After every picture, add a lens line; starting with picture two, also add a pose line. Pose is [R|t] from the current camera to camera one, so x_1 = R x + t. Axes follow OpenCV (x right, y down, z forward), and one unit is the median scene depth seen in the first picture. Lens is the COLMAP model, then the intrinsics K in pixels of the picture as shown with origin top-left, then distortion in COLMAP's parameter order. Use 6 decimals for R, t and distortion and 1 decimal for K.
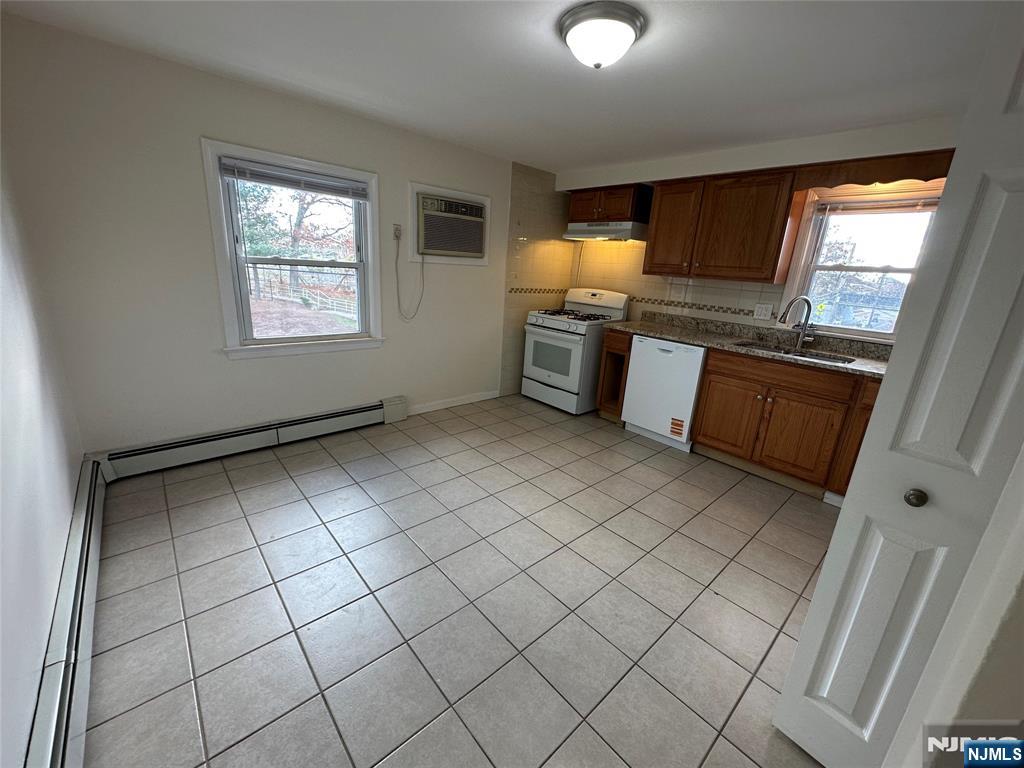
lens RADIAL K [[407.4, 0, 512.3], [0, 407.4, 381.0], [0, 0, 1]] dist [0.001297, 0.000031]
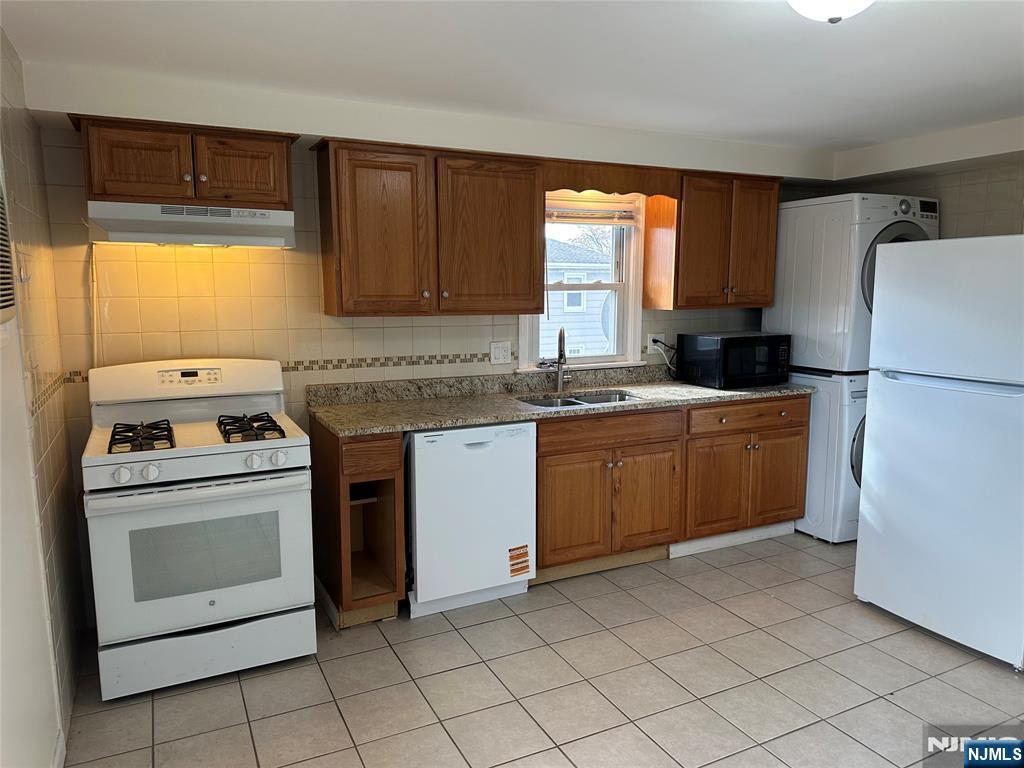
lens RADIAL K [[718.0, 0, 517.5], [0, 718.0, 388.4], [0, 0, 1]] dist [0.069868, -0.081660]
pose [[0.260428, -0.204181, 0.943657, -0.528540], [0.279034, 0.951592, 0.128891, -0.257201], [-0.924293, 0.229745, 0.304794, 0.609535]]
